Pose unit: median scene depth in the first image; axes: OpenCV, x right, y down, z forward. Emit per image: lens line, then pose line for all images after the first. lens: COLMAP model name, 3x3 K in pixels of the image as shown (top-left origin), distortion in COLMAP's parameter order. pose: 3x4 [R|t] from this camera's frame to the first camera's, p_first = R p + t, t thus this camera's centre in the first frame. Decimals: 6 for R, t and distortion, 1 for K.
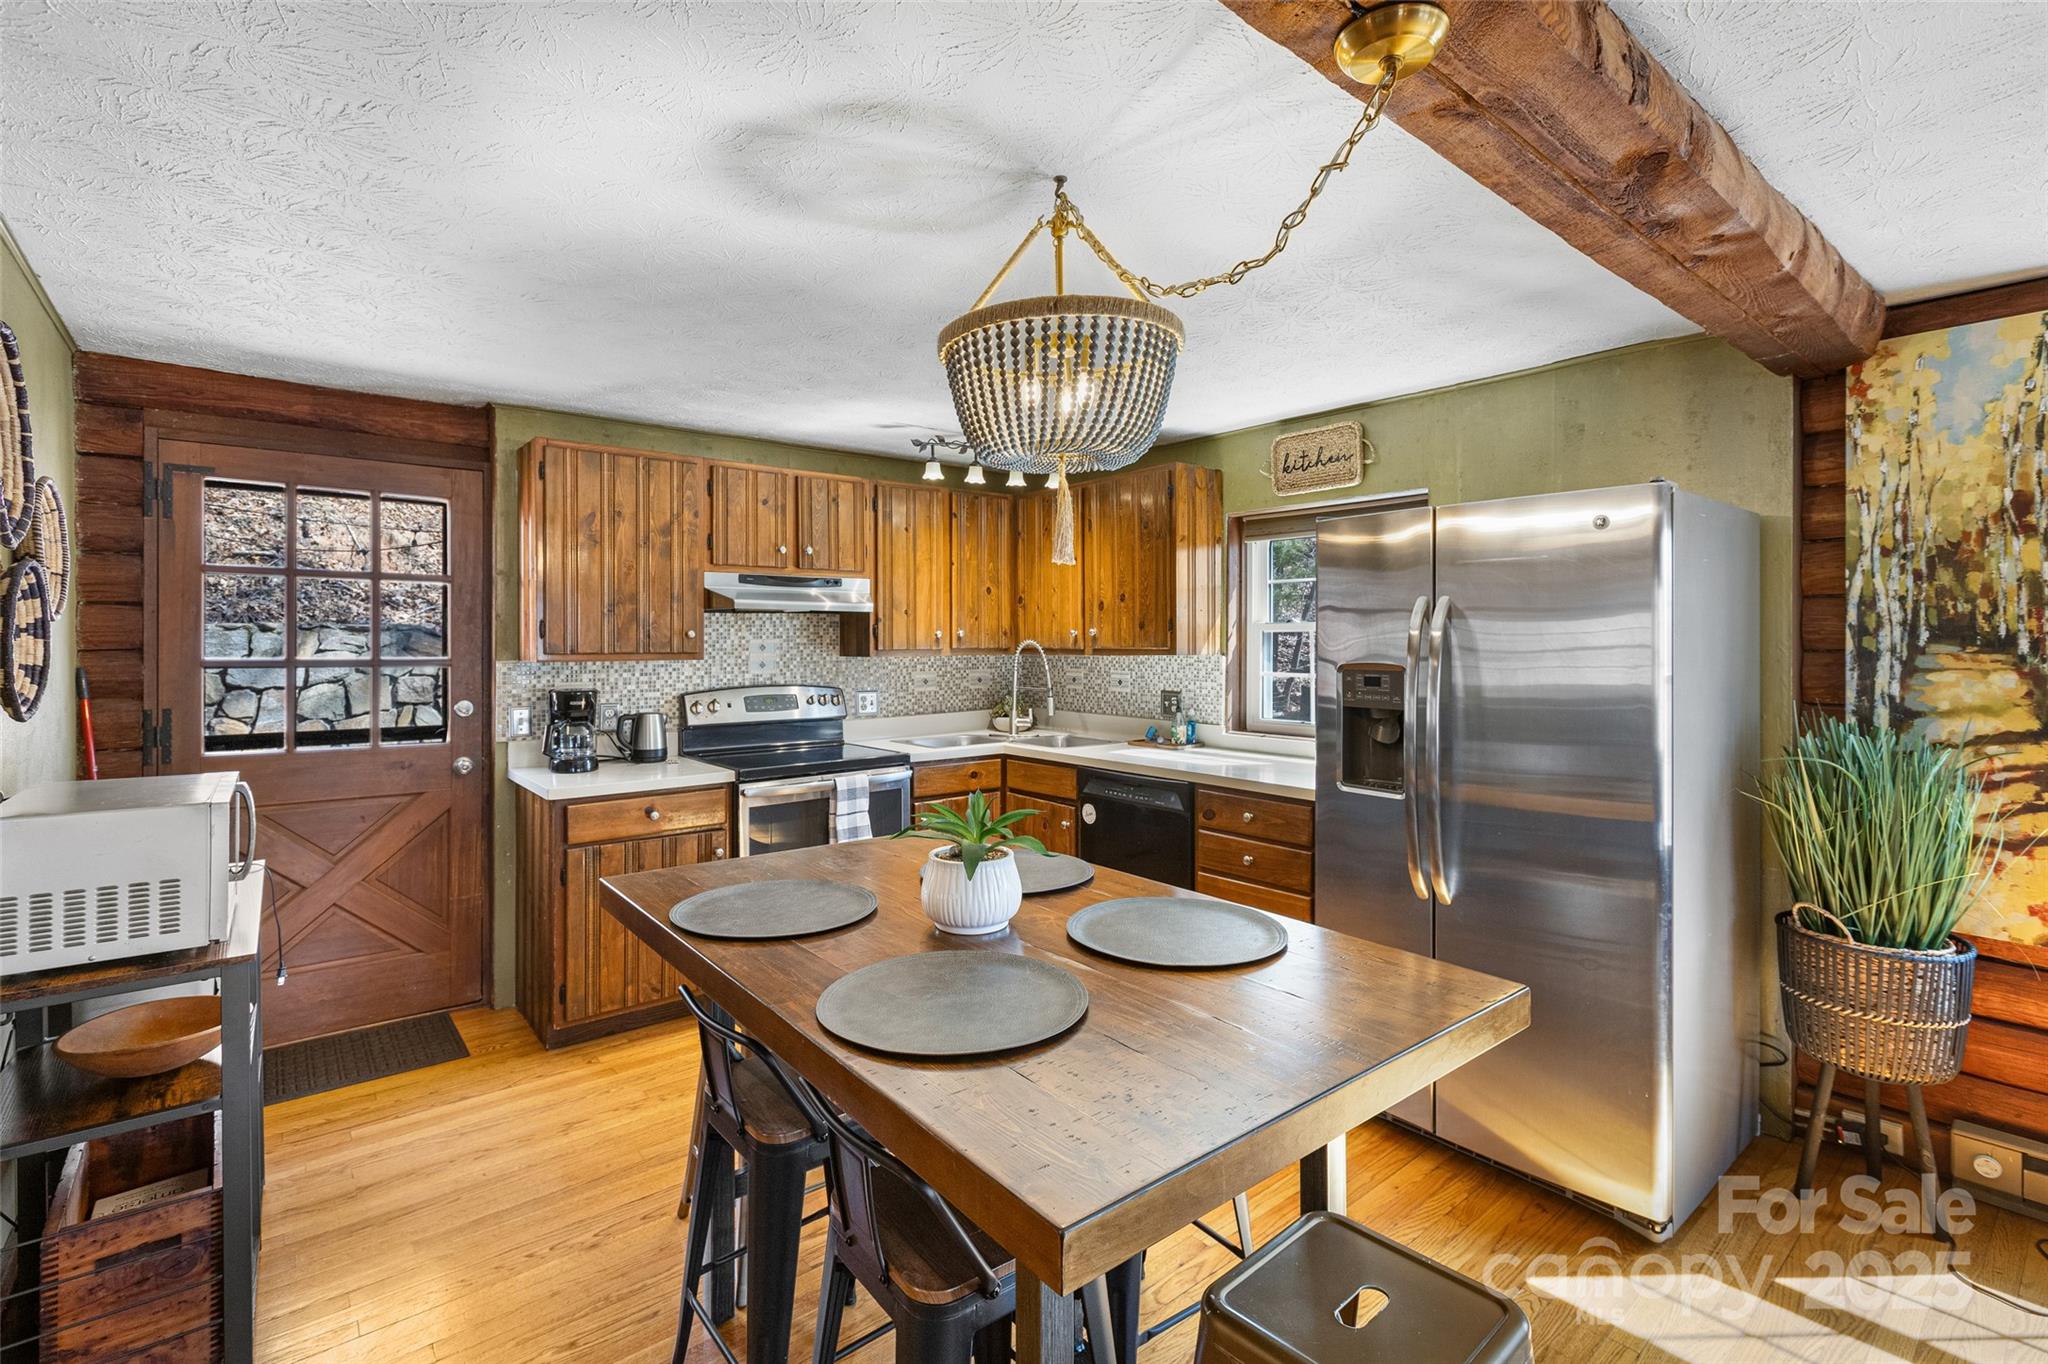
lens RADIAL K [[928.1, 0, 1021.5], [0, 928.1, 654.9], [0, 0, 1]] dist [-0.000538, -0.000337]
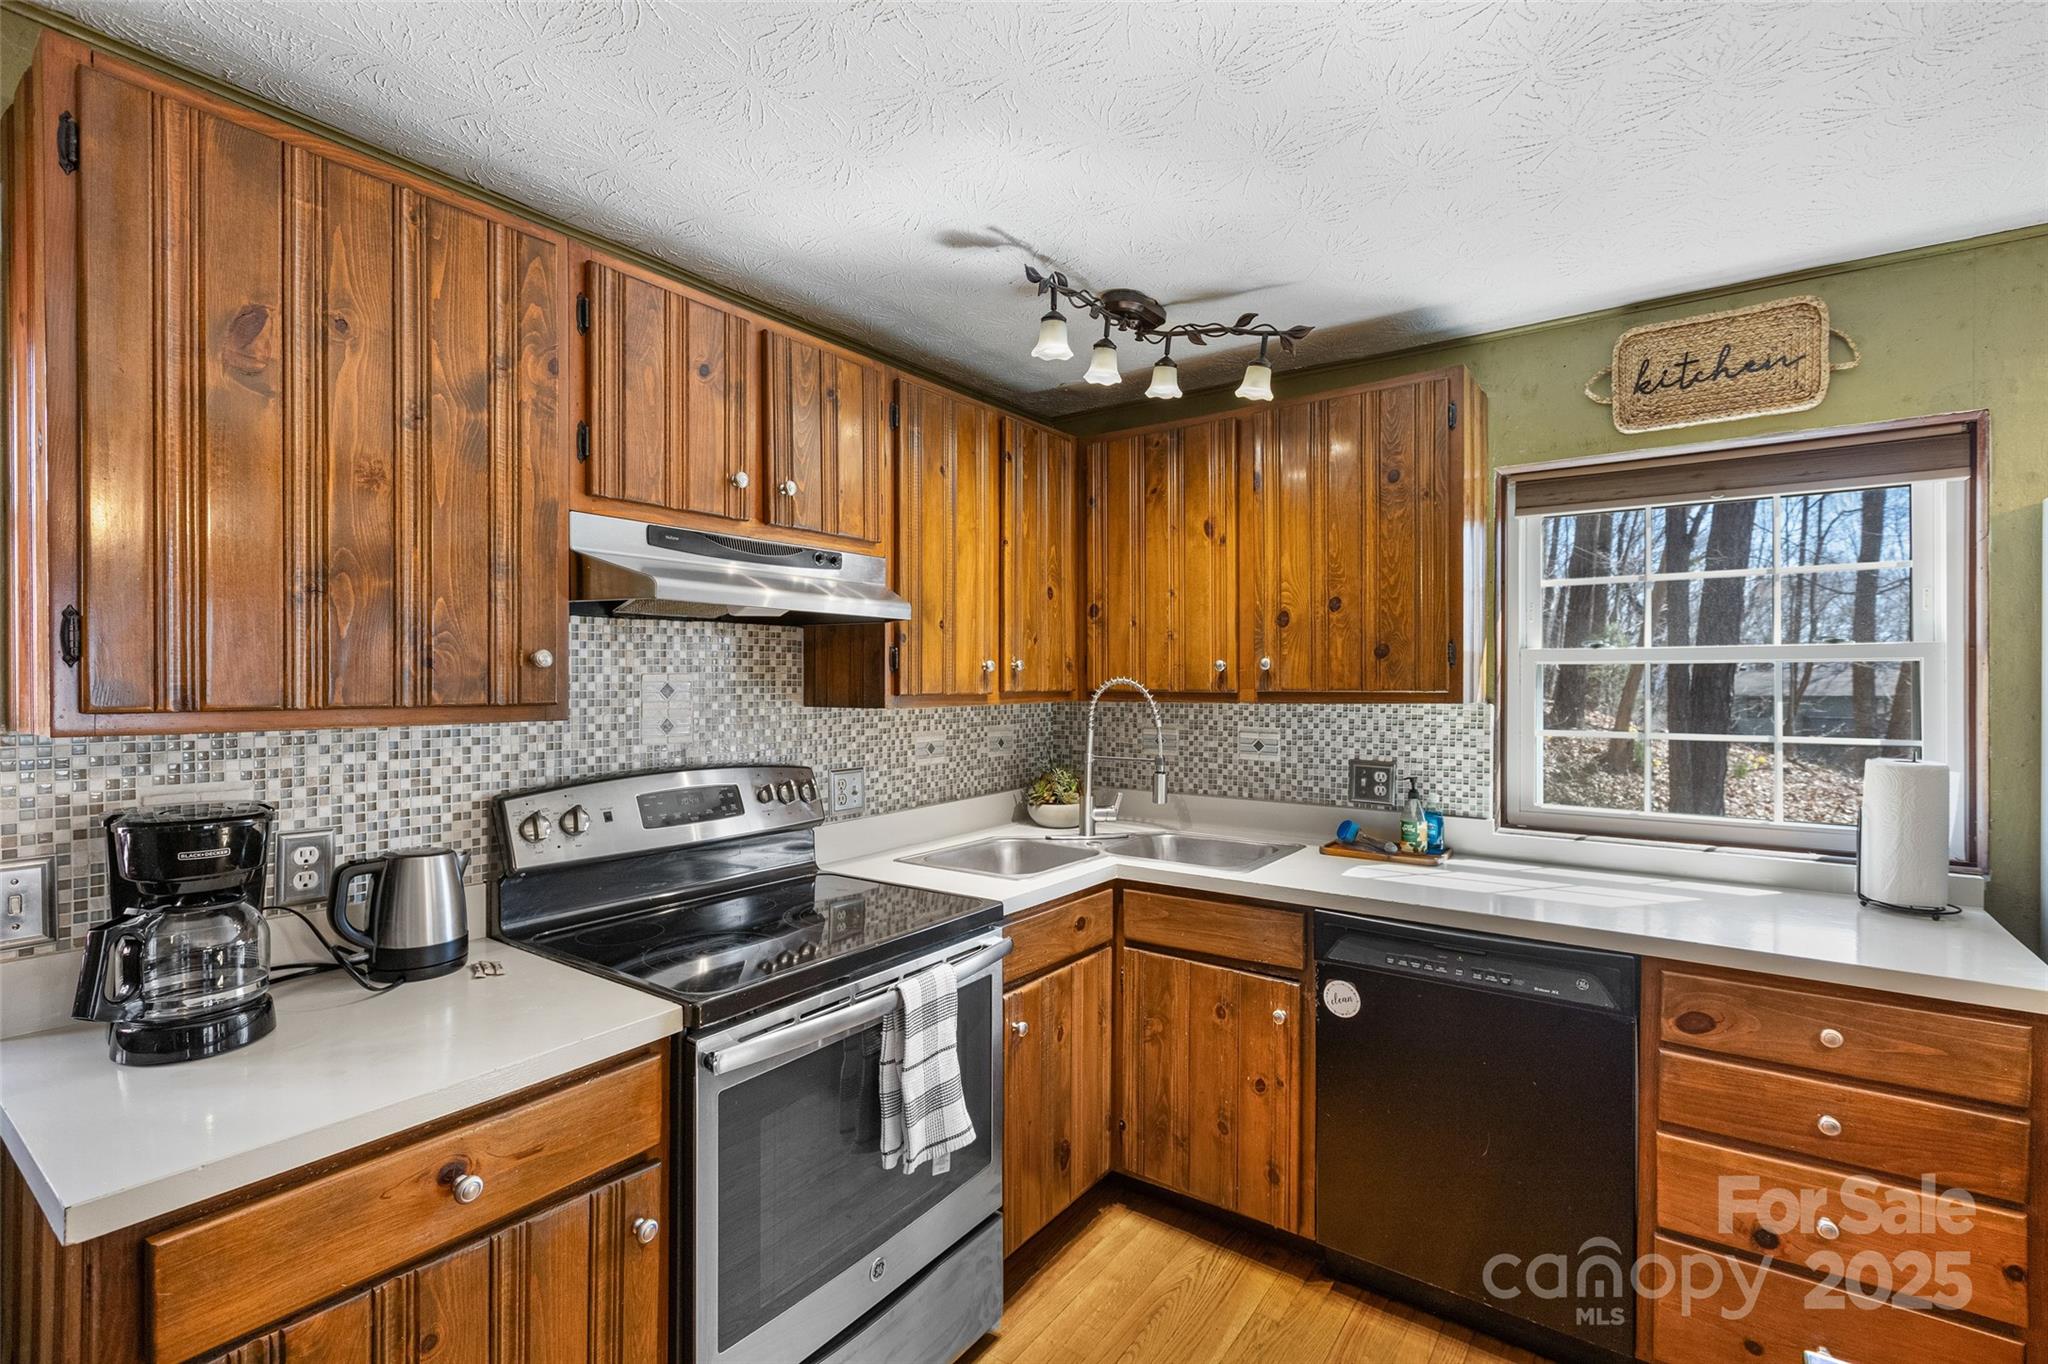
lens RADIAL K [[920.0, 0, 1016.9], [0, 920.0, 691.0], [0, 0, 1]] dist [0.002560, 0.000202]
pose [[0.967662, -0.001402, 0.252247, -0.238911], [0.002733, 0.999984, -0.004928, -0.005109], [-0.252236, 0.005458, 0.967650, 0.519329]]
